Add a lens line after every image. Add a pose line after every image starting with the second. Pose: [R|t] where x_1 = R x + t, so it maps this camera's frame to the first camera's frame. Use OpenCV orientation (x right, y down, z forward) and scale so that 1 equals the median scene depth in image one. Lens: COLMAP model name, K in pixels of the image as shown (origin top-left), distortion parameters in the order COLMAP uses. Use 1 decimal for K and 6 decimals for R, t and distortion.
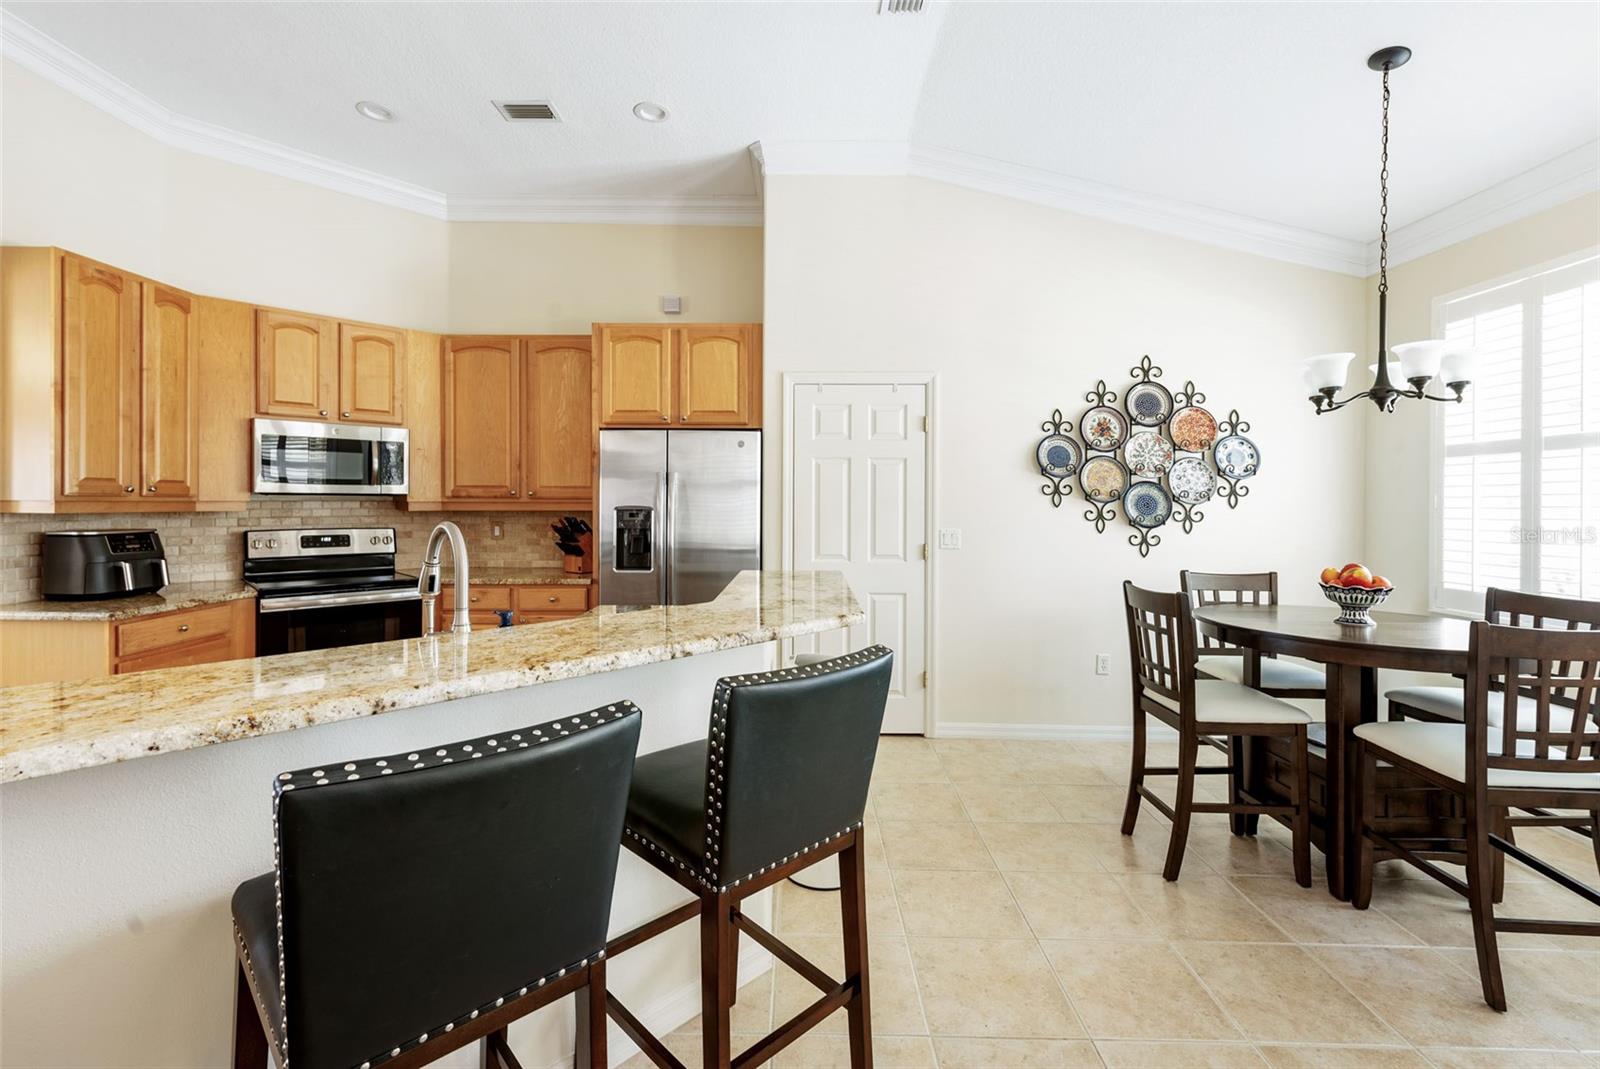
lens RADIAL K [[691.7, 0, 791.1], [0, 691.7, 504.5], [0, 0, 1]] dist [0.007849, -0.000321]
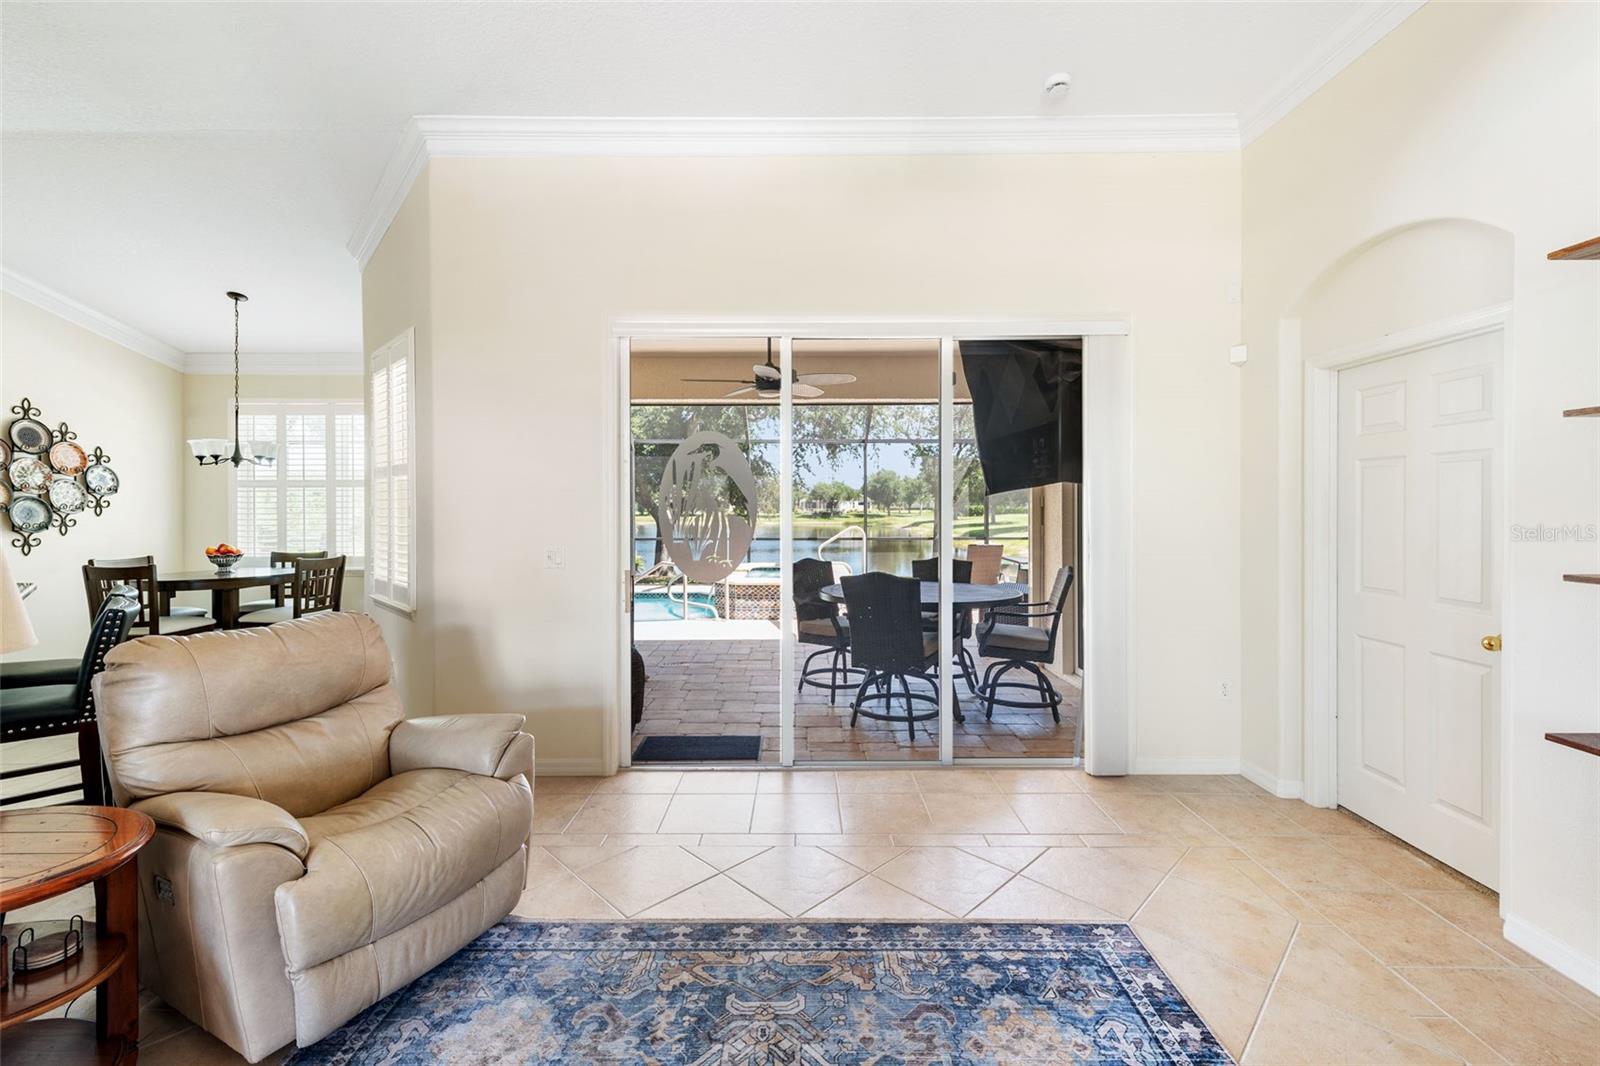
lens RADIAL K [[665.2, 0, 798.2], [0, 665.2, 509.0], [0, 0, 1]] dist [0.010428, -0.000437]
pose [[-0.007391, -0.009520, 0.999927, -0.744641], [0.003256, 0.999949, 0.009545, -0.017363], [-0.999967, 0.003326, -0.007359, -0.415589]]
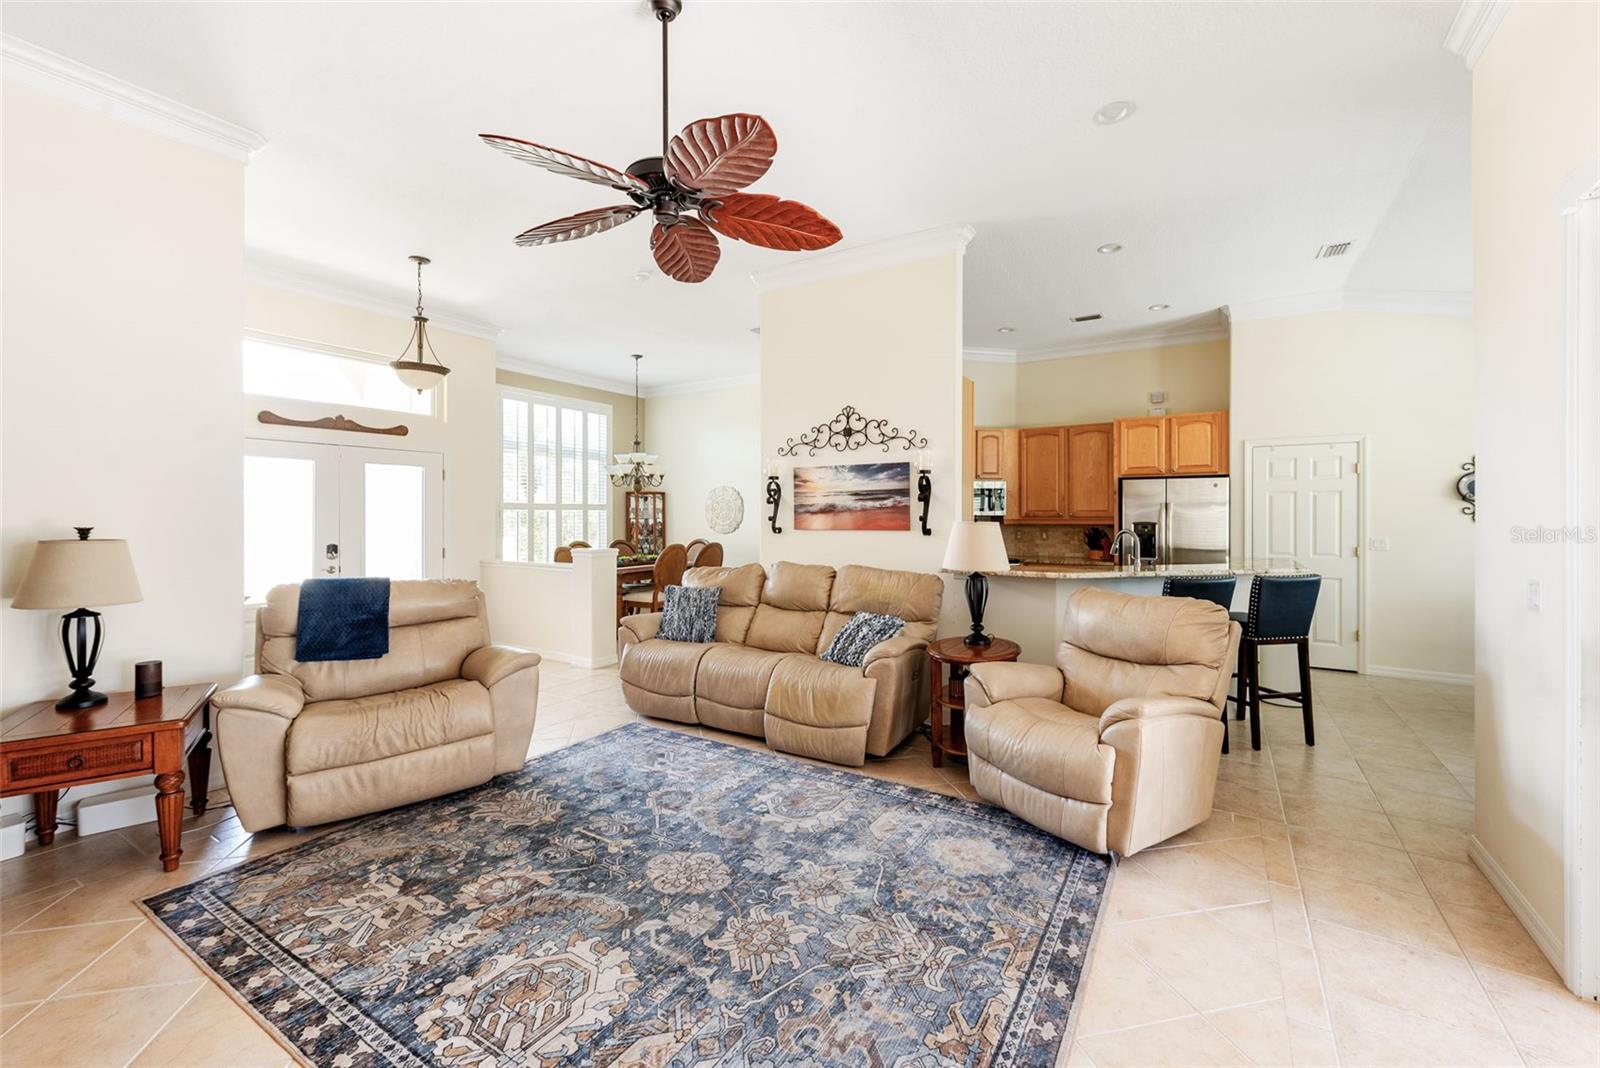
lens RADIAL K [[656.3, 0, 801.9], [0, 656.3, 516.5], [0, 0, 1]] dist [0.008566, -0.000867]
pose [[0.854562, -0.003585, -0.519337, -0.098616], [0.003634, 0.999993, -0.000924, -0.013052], [0.519337, -0.001098, 0.854569, -0.891953]]
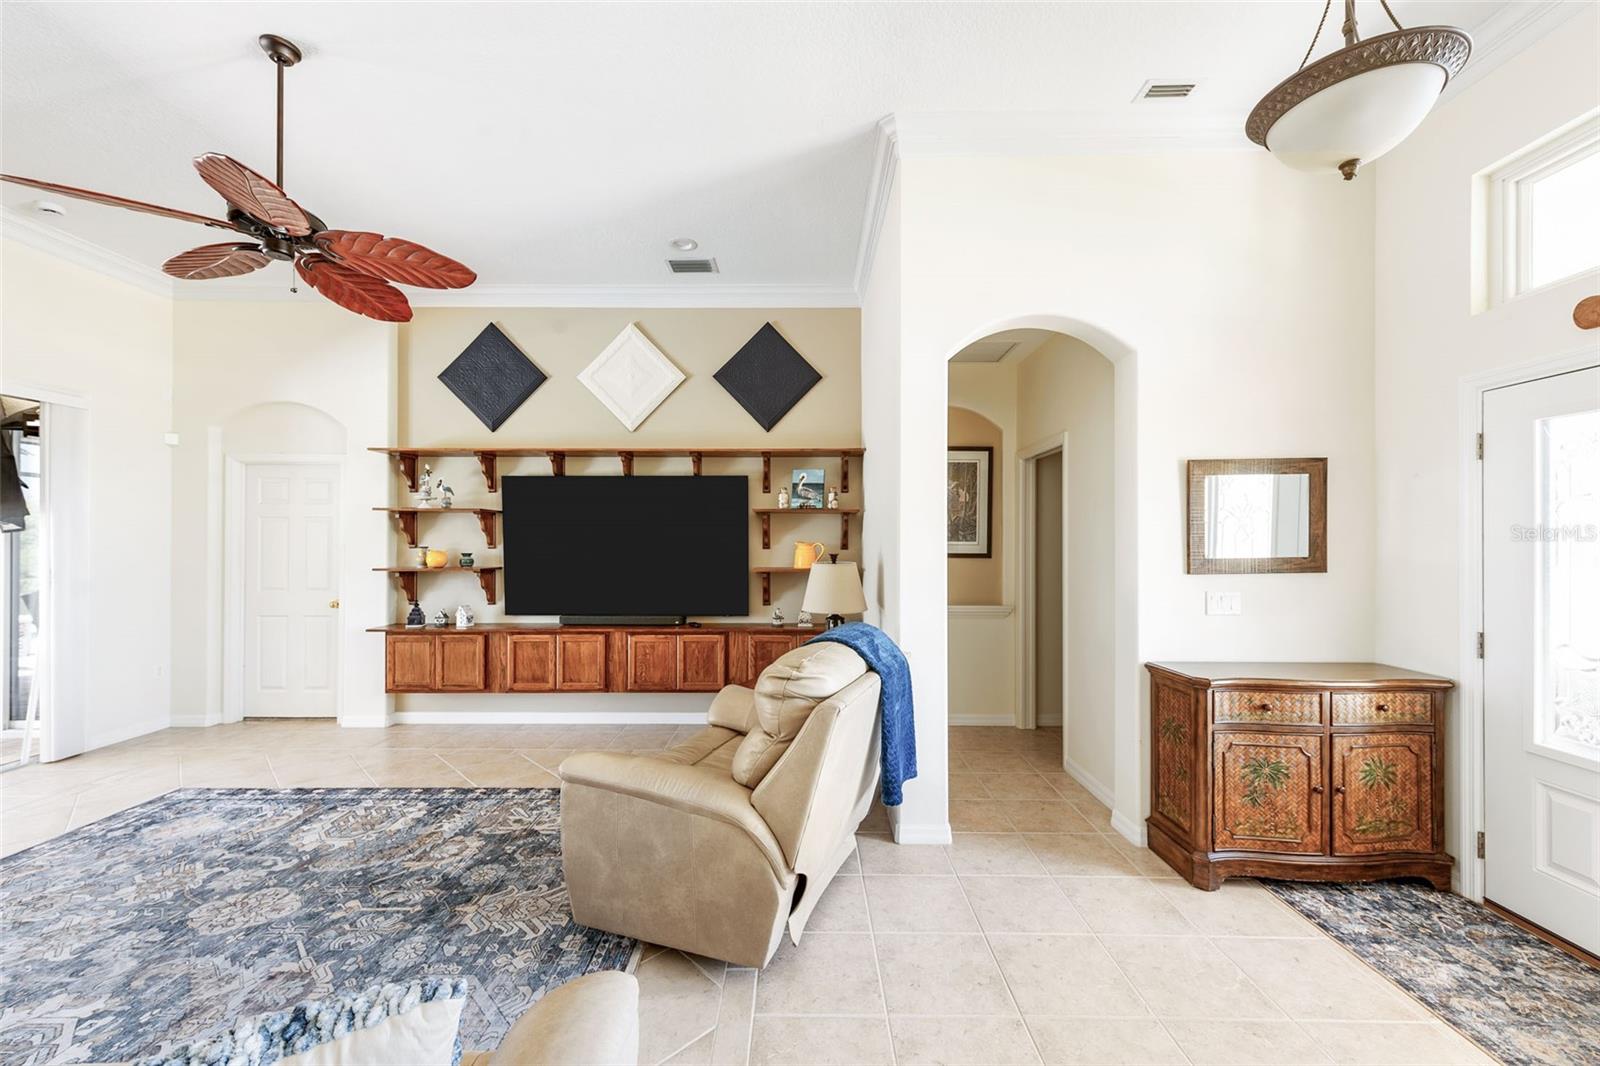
lens RADIAL K [[633.1, 0, 801.3], [0, 633.1, 539.2], [0, 0, 1]] dist [0.008537, -0.002505]
pose [[-0.999907, -0.007871, -0.011178, -1.065208], [-0.007820, 0.999959, -0.004544, -0.021509], [0.011214, -0.004456, -0.999927, 0.233647]]
